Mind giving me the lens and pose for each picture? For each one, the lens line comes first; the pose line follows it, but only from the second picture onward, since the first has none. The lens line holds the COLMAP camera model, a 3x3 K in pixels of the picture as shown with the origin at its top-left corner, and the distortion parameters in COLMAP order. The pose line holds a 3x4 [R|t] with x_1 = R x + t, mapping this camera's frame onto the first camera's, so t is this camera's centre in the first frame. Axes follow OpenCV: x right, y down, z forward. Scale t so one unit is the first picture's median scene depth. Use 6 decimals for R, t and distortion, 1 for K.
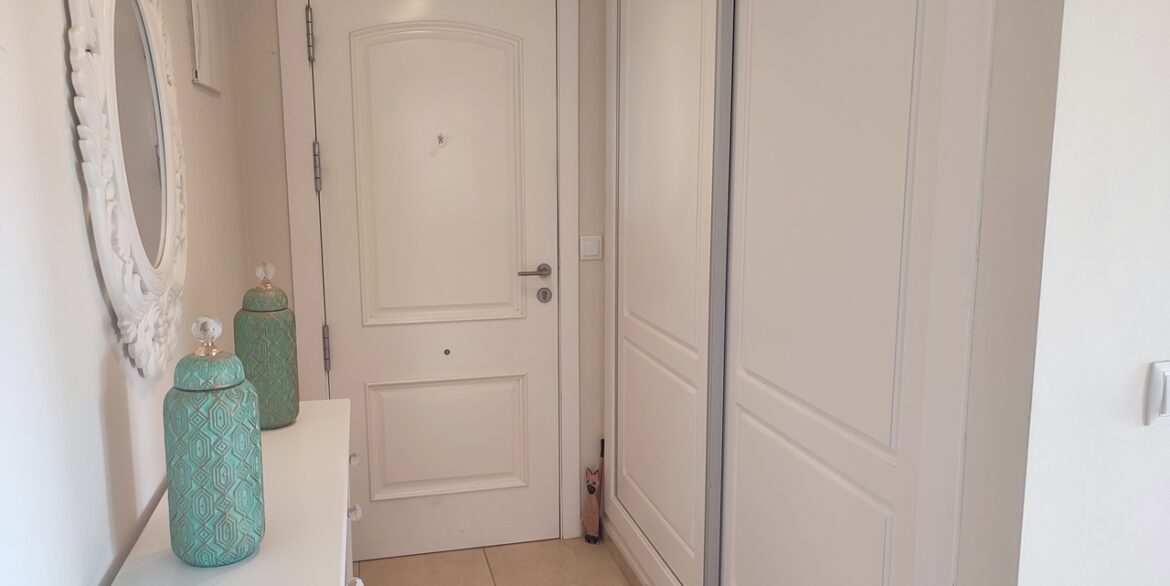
lens RADIAL K [[853.6, 0, 581.9], [0, 853.6, 290.6], [0, 0, 1]] dist [0.033074, -0.030675]
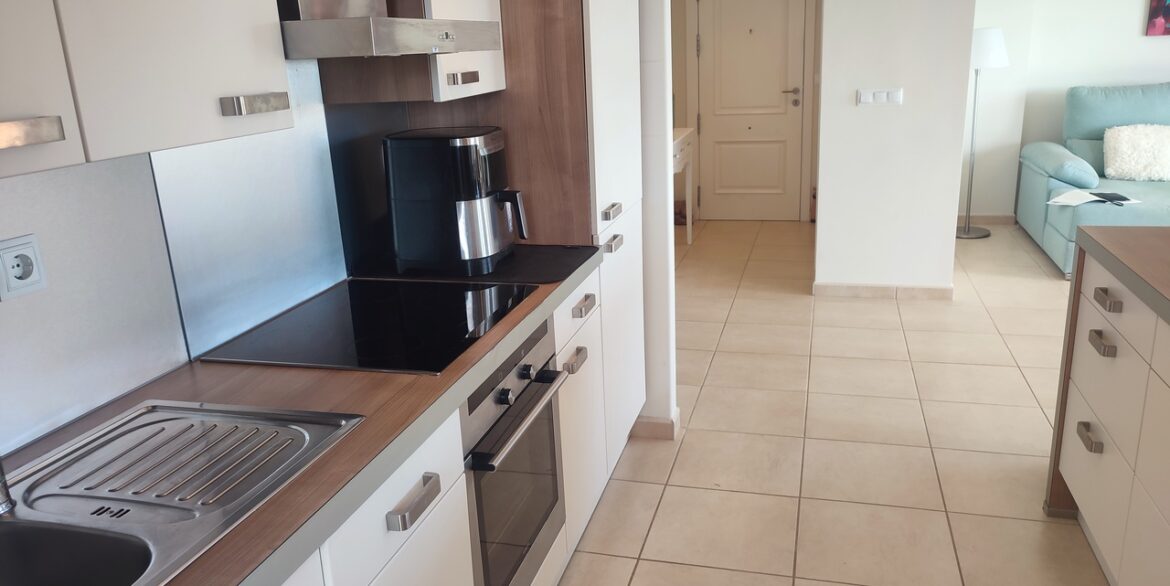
lens RADIAL K [[853.6, 0, 587.3], [0, 853.6, 289.9], [0, 0, 1]] dist [0.033074, -0.030675]
pose [[0.867553, 0.102166, -0.486737, 0.609004], [-0.033273, 0.988404, 0.148160, 0.172756], [0.496230, -0.112341, 0.860892, -1.197378]]
